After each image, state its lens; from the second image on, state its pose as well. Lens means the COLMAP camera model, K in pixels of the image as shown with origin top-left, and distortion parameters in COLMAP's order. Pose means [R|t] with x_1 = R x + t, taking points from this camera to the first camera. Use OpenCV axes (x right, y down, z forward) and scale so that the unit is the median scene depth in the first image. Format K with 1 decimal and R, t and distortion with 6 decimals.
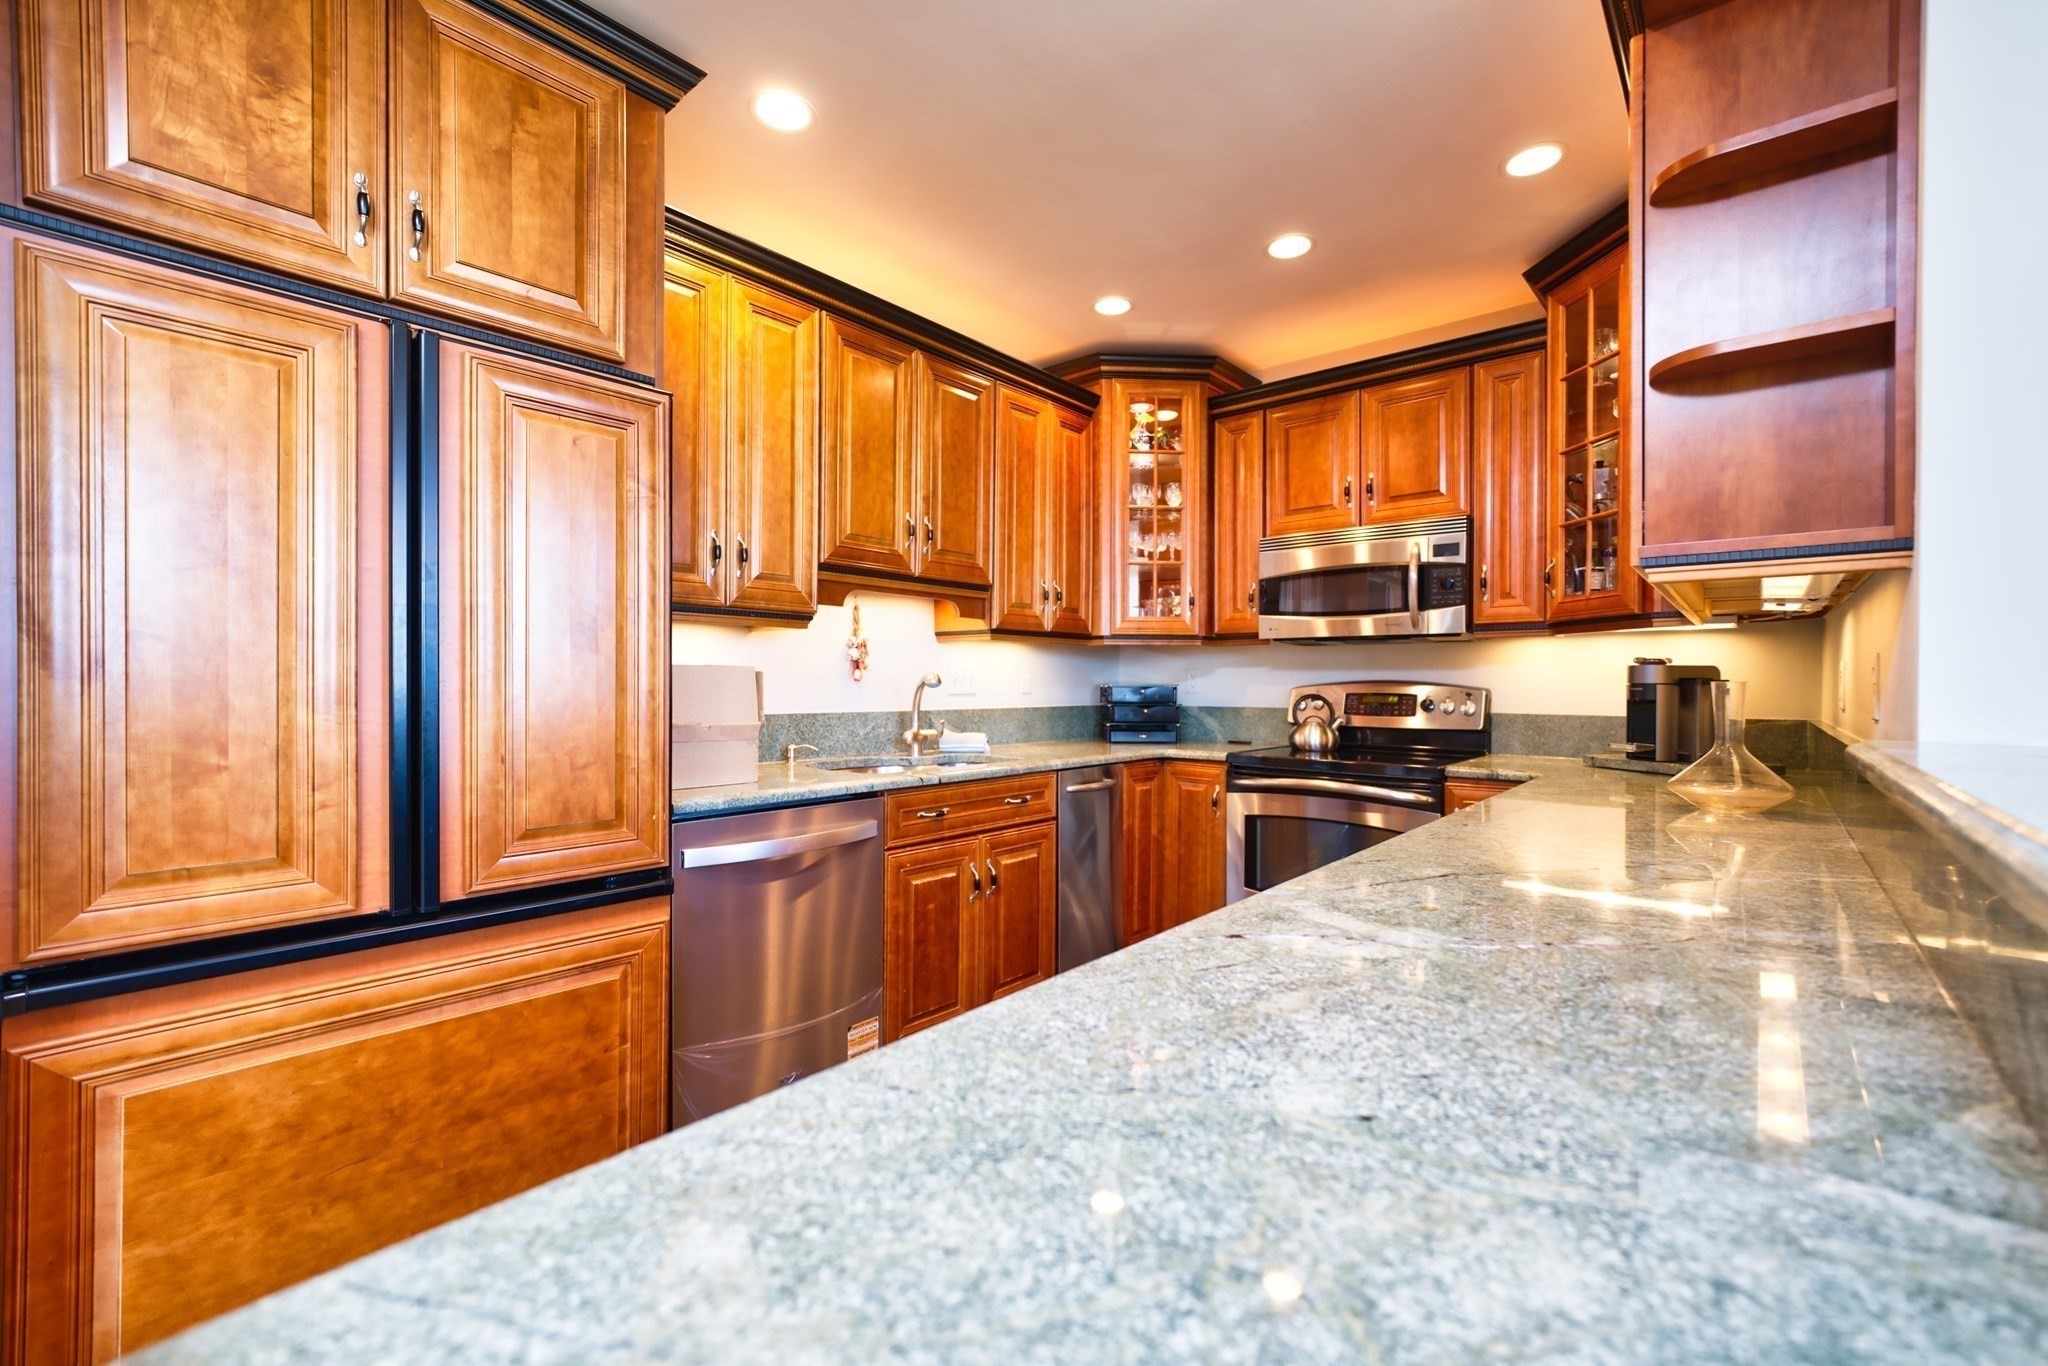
lens RADIAL K [[842.0, 0, 989.5], [0, 842.0, 694.1], [0, 0, 1]] dist [-0.004105, 0.001631]
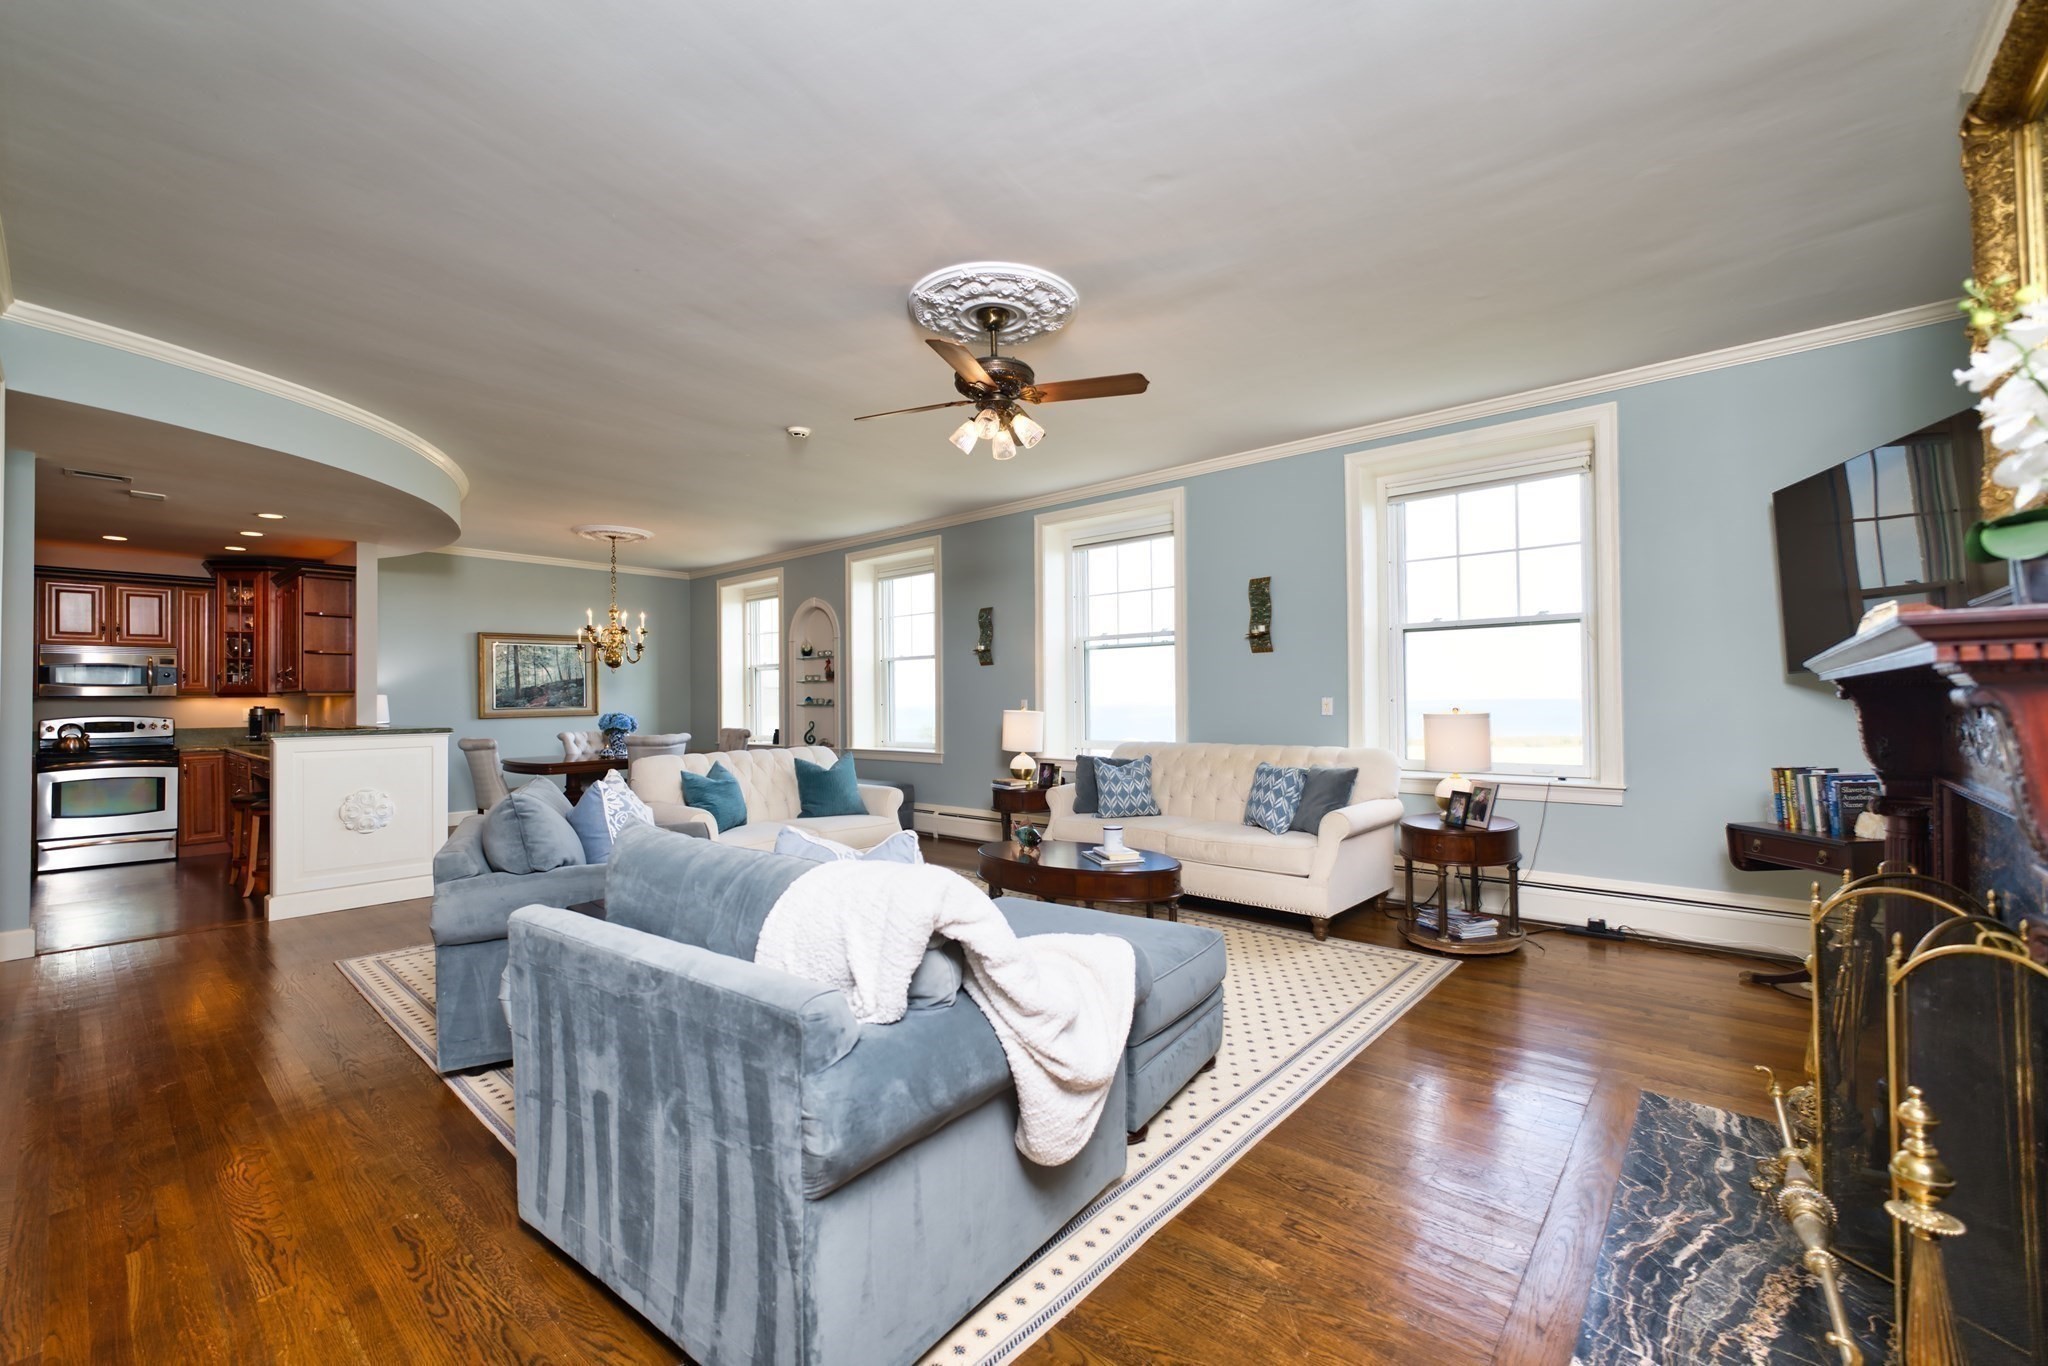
lens RADIAL K [[842.0, 0, 1020.5], [0, 842.0, 690.2], [0, 0, 1]] dist [-0.004105, 0.001631]
pose [[0.028571, 0.006385, 0.999571, -1.790991], [0.020054, 0.999775, -0.006960, -0.021952], [-0.999391, 0.020245, 0.028436, -1.513649]]
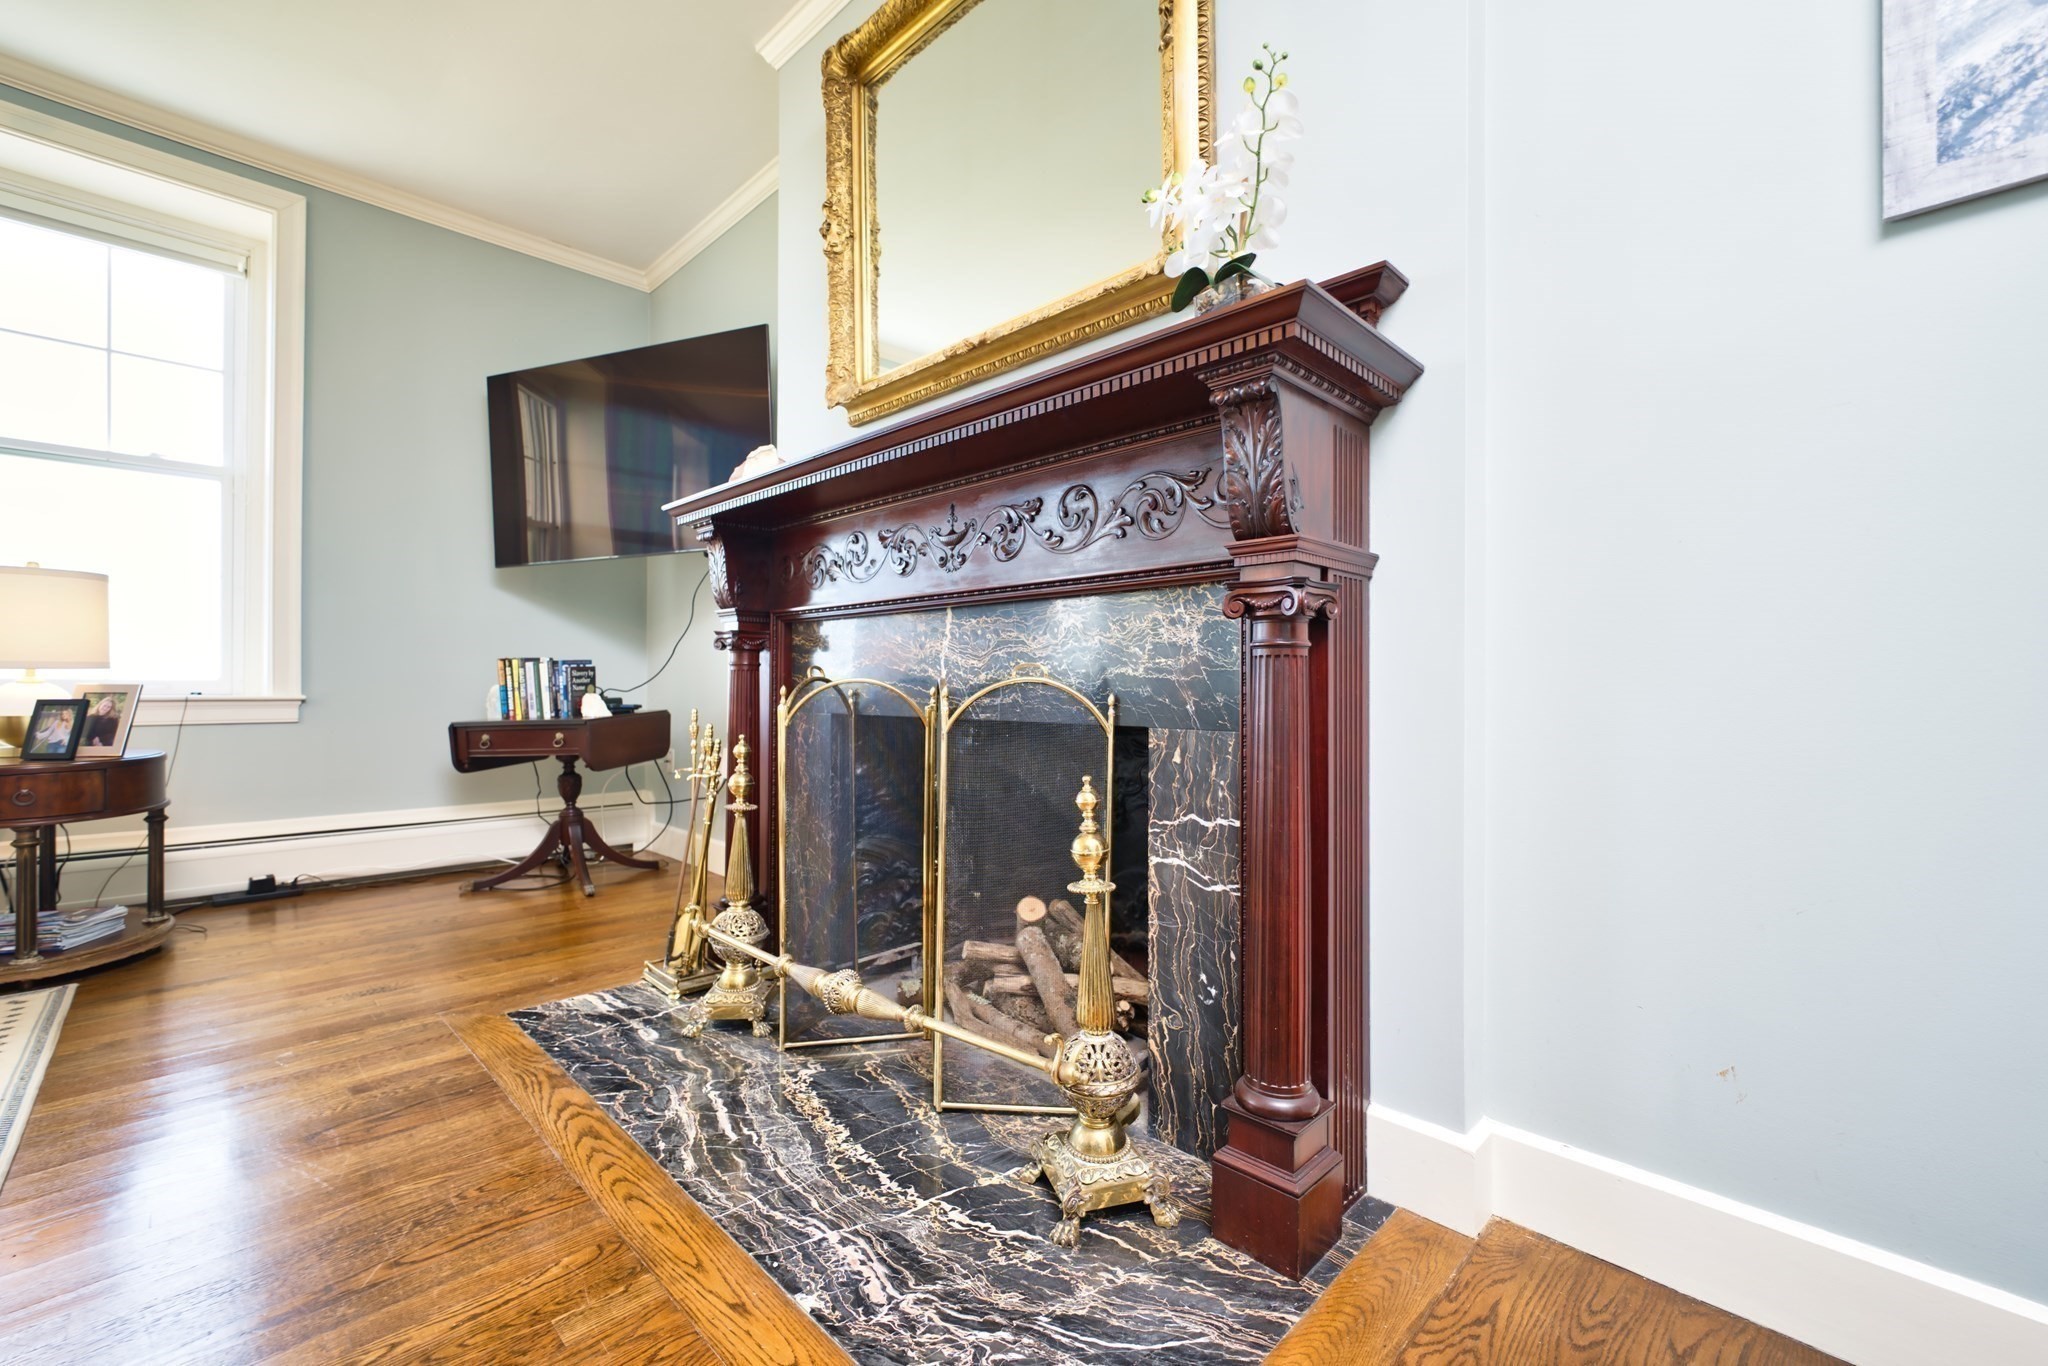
lens RADIAL K [[842.0, 0, 1027.8], [0, 842.0, 687.5], [0, 0, 1]] dist [-0.004105, 0.001631]
pose [[-0.996258, -0.006785, 0.086166, -1.386077], [-0.005755, 0.999909, 0.012201, 0.119862], [-0.086241, 0.011659, -0.996206, -1.473207]]
